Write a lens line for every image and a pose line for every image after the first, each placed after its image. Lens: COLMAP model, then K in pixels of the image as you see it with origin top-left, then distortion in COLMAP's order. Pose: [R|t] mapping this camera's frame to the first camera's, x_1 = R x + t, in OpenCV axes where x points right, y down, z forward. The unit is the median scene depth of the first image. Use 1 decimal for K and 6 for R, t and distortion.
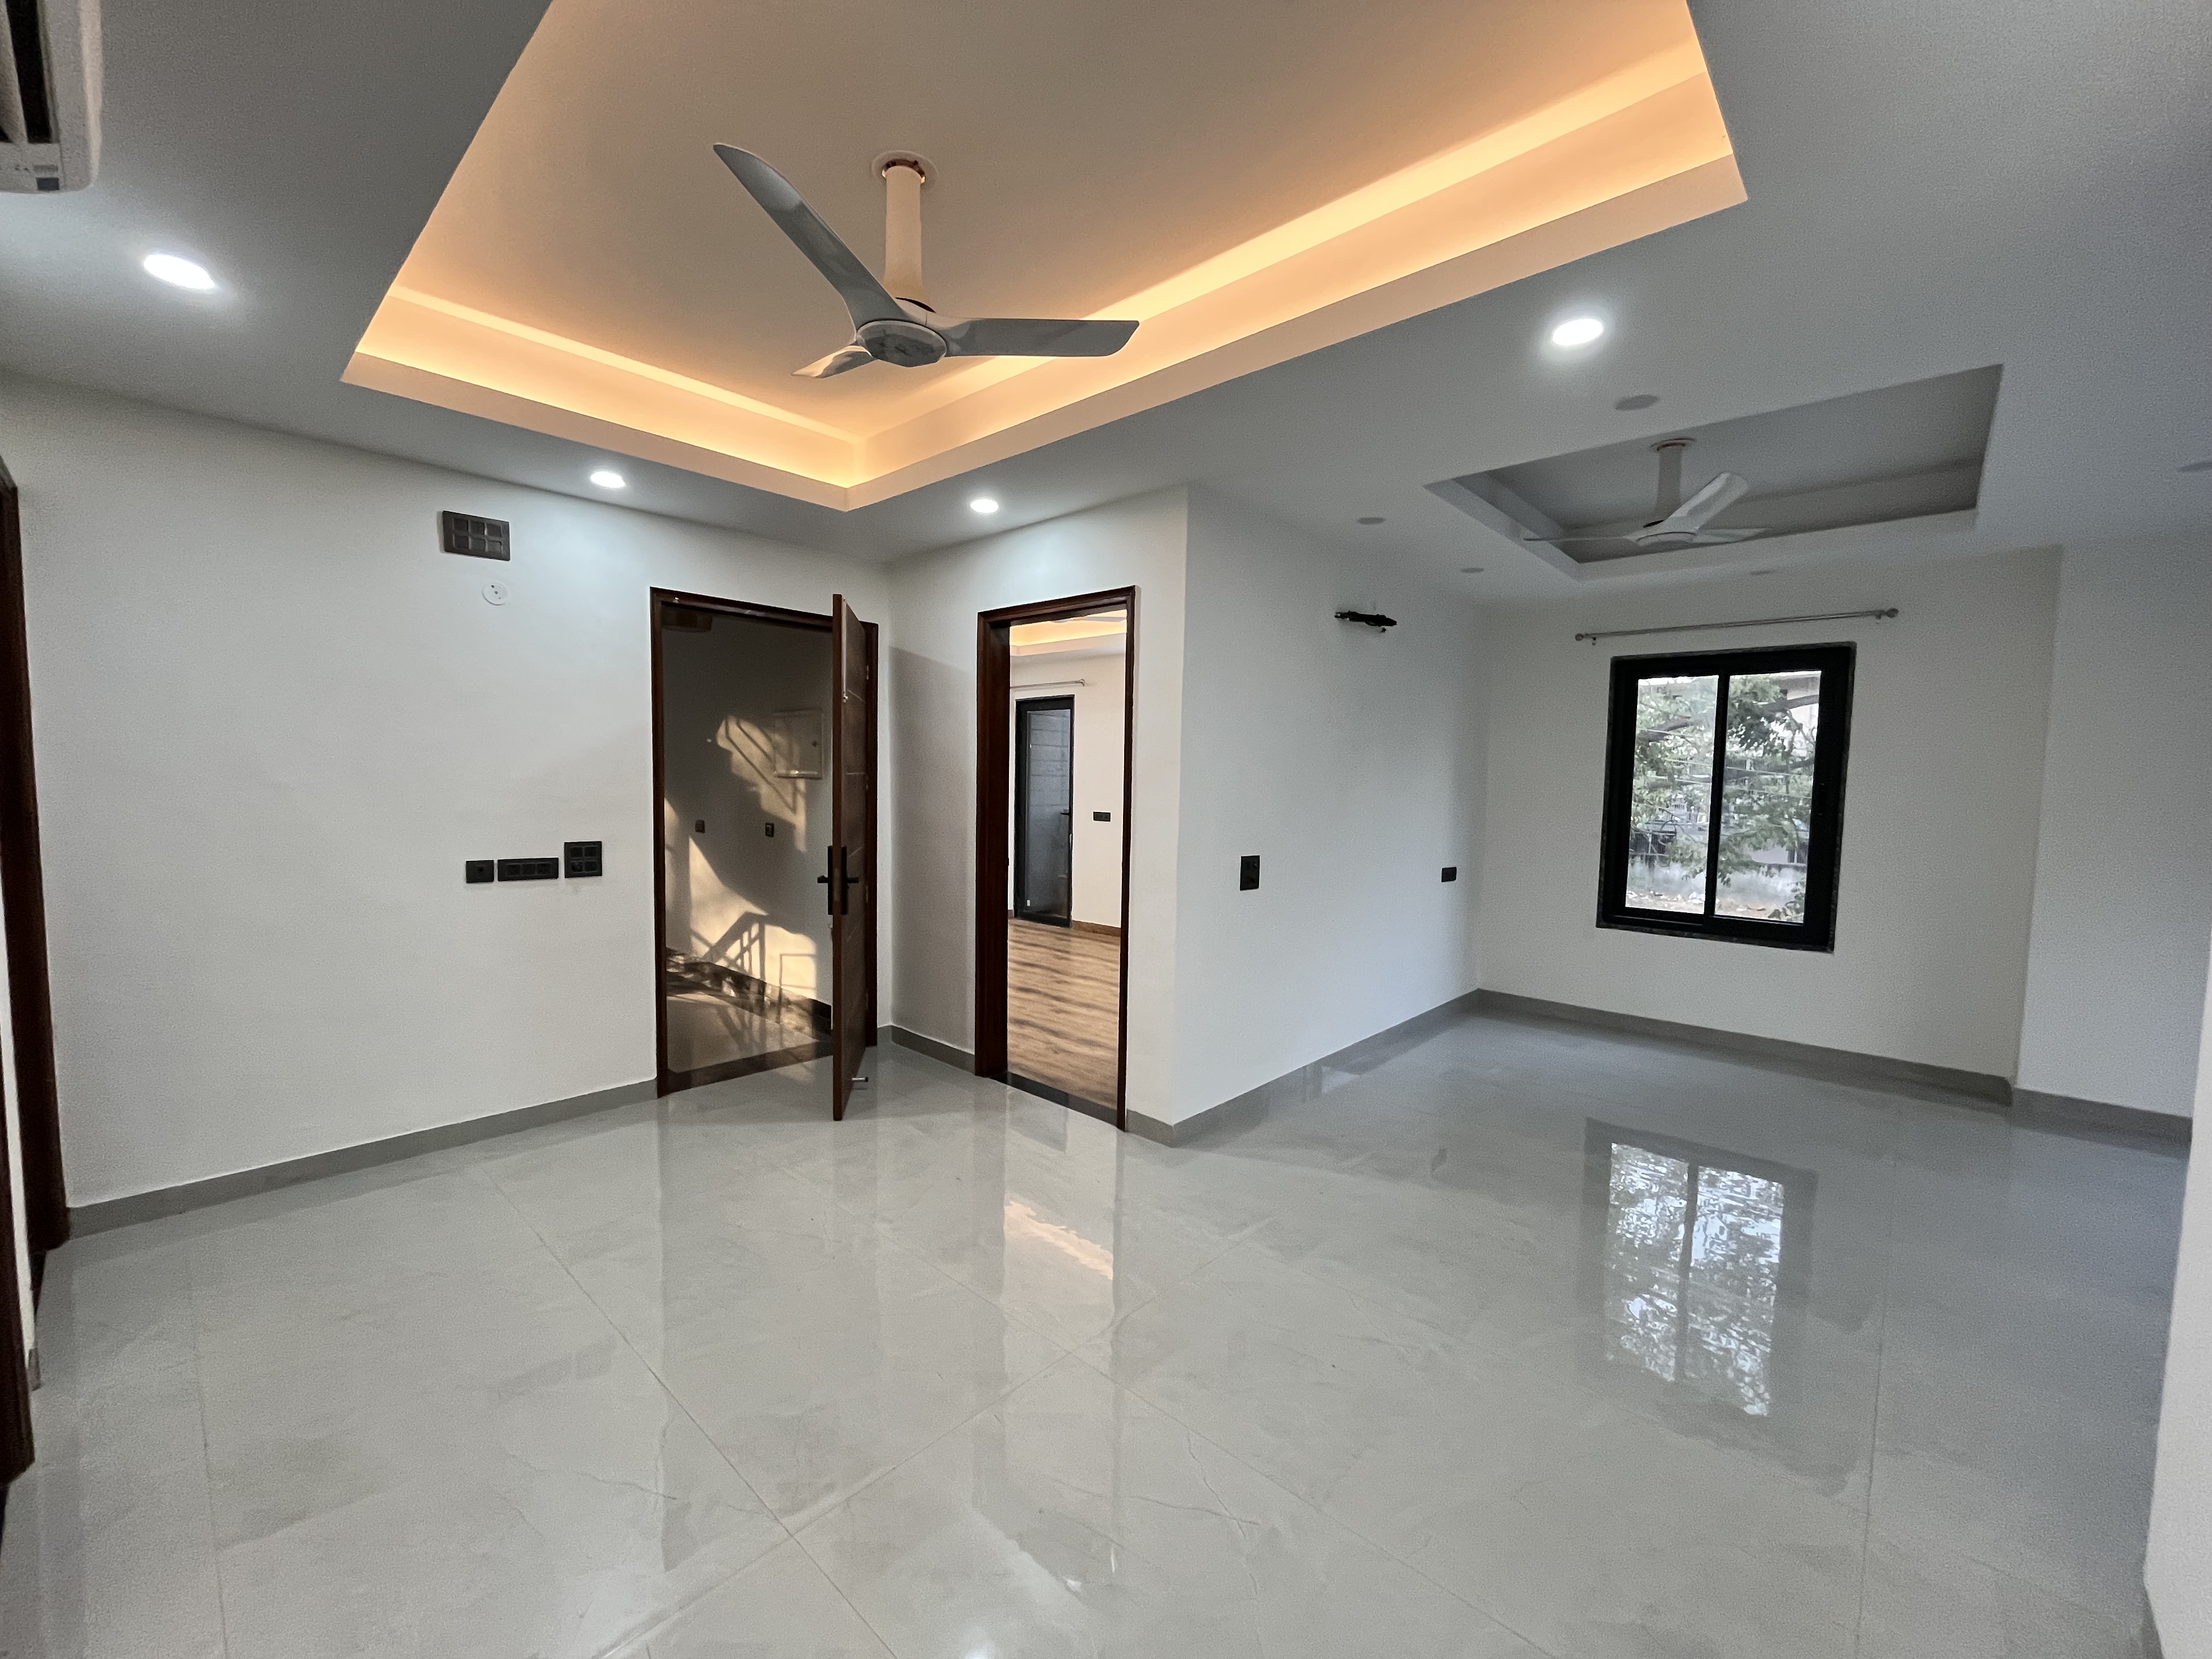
lens RADIAL K [[892.4, 0, 1099.4], [0, 892.4, 822.2], [0, 0, 1]] dist [-0.001075, 0.000147]
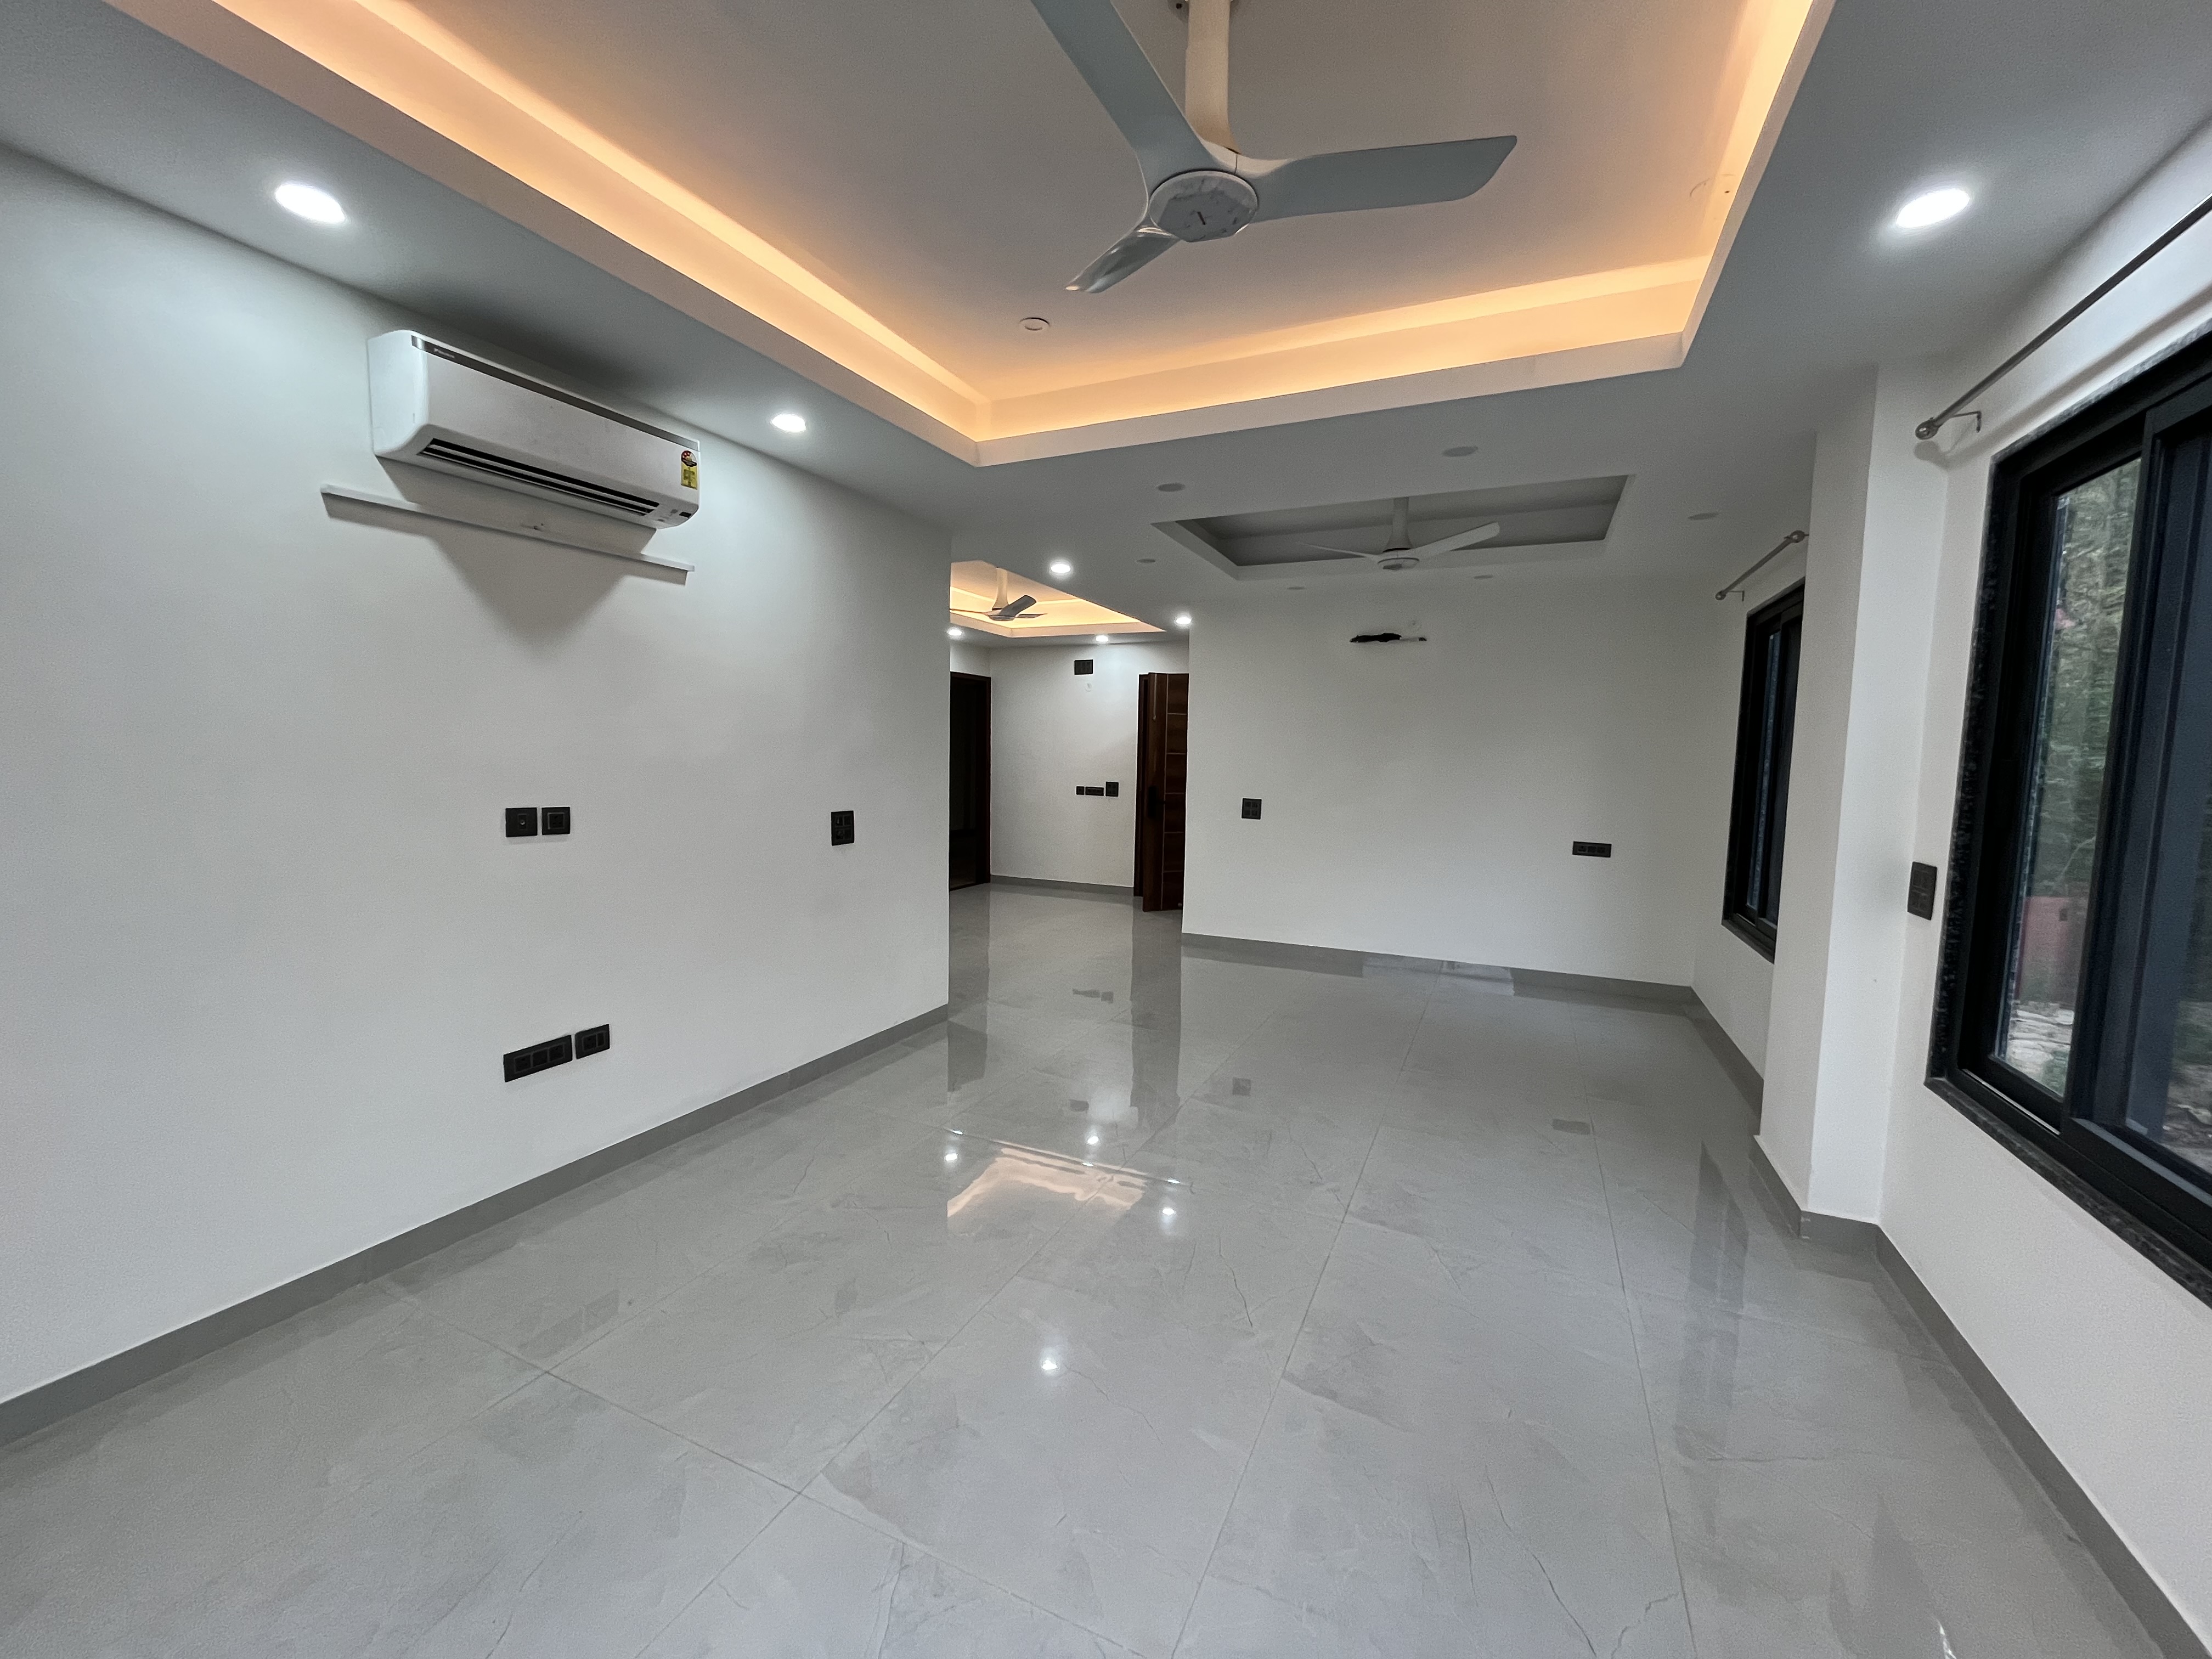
lens RADIAL K [[892.4, 0, 1104.6], [0, 892.4, 828.7], [0, 0, 1]] dist [-0.001075, 0.000147]
pose [[0.332831, 0.067637, -0.940558, 1.775906], [-0.078830, 0.995929, 0.043724, 0.044628], [0.939686, 0.059592, 0.336808, 0.155846]]
